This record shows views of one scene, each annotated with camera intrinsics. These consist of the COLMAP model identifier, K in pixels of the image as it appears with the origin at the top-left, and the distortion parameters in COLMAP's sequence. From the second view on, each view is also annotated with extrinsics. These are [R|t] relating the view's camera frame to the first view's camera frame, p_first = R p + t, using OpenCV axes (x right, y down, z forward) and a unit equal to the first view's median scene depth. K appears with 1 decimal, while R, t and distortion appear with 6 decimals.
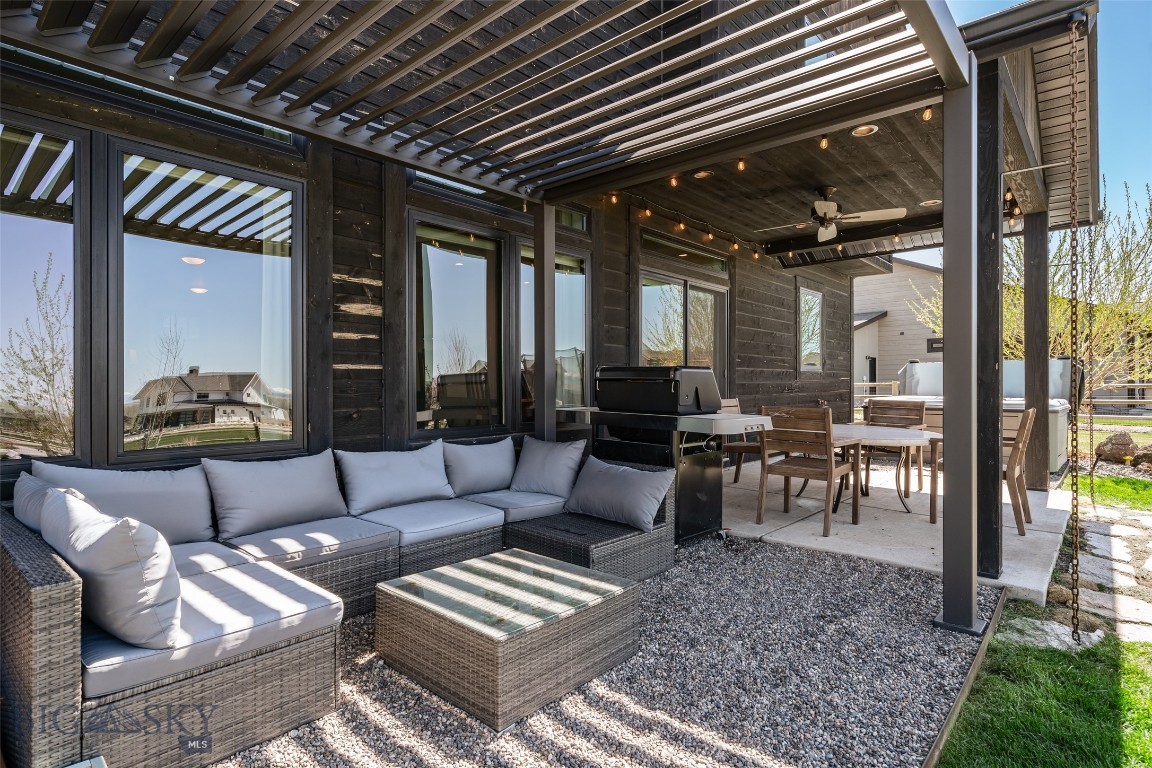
lens RADIAL K [[600.5, 0, 576.0], [0, 600.5, 384.0], [0, 0, 1]] dist [-0.004236, -0.000827]
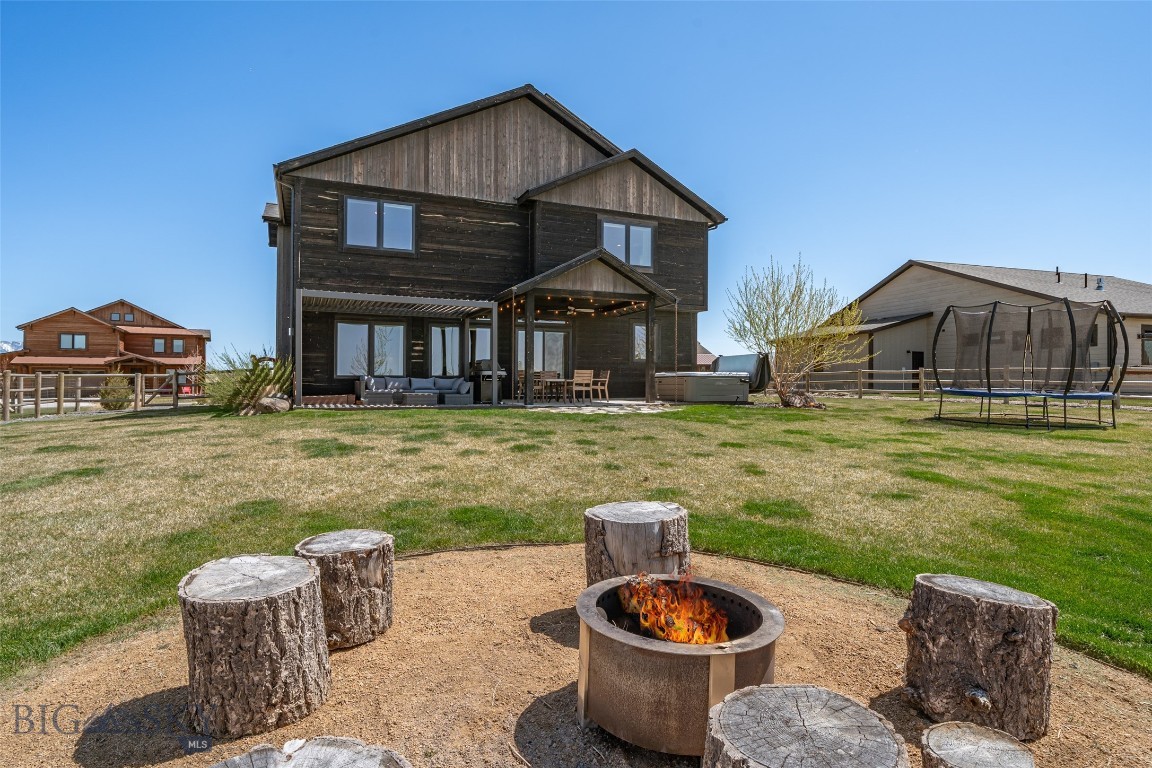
lens RADIAL K [[600.5, 0, 576.0], [0, 600.5, 384.0], [0, 0, 1]] dist [-0.004236, -0.000827]
pose [[0.924943, -0.001198, -0.380103, 2.464382], [0.001772, 0.999998, 0.001159, 0.142319], [0.380101, -0.001746, 0.924943, -2.740275]]
